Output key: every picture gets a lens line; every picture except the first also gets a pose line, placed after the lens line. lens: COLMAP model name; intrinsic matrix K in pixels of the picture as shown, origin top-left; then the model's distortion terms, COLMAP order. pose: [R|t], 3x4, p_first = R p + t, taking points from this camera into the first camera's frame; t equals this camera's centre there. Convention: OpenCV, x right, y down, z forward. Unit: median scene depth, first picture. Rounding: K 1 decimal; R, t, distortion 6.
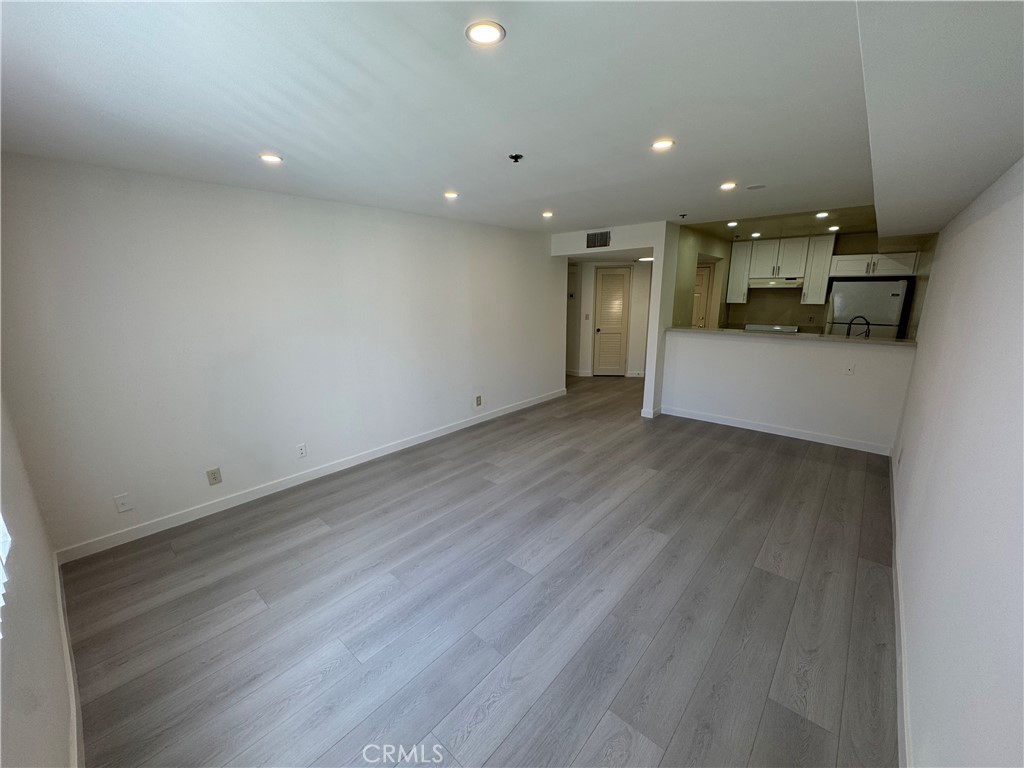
lens RADIAL K [[409.0, 0, 513.1], [0, 409.0, 385.2], [0, 0, 1]] dist [-0.003611, 0.000050]
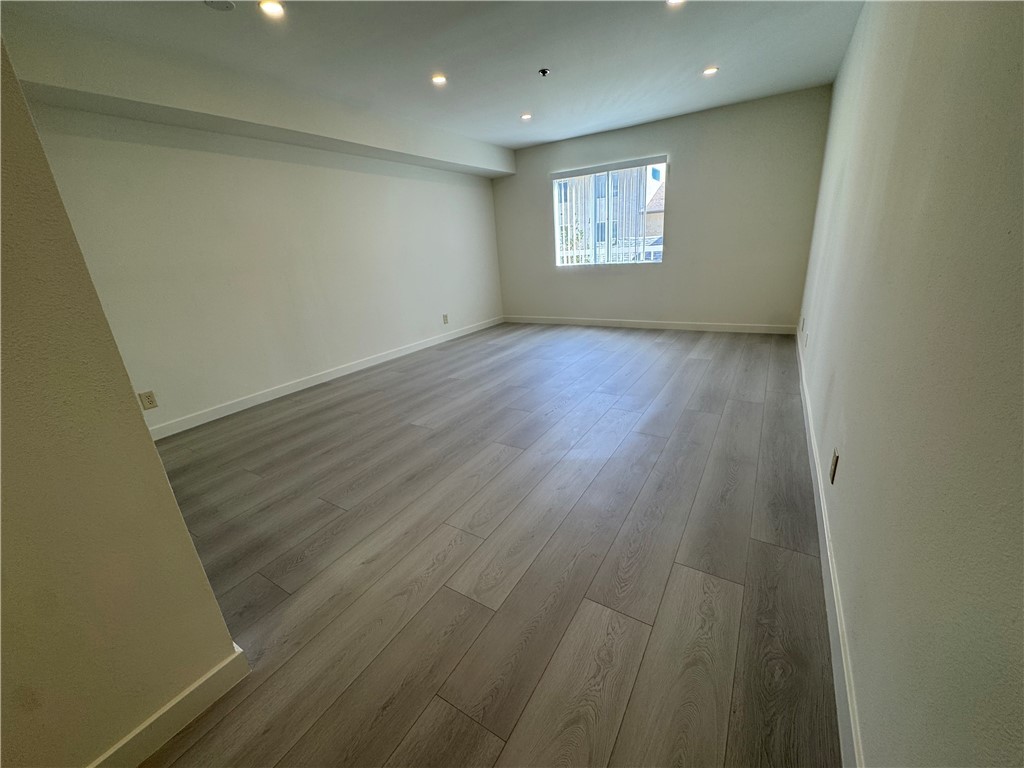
lens RADIAL K [[409.0, 0, 515.8], [0, 409.0, 382.7], [0, 0, 1]] dist [-0.003611, 0.000050]
pose [[-0.981768, 0.129616, -0.139038, 0.236387], [0.036688, 0.846914, 0.530462, -0.239712], [0.186510, 0.515690, -0.836229, 1.518017]]
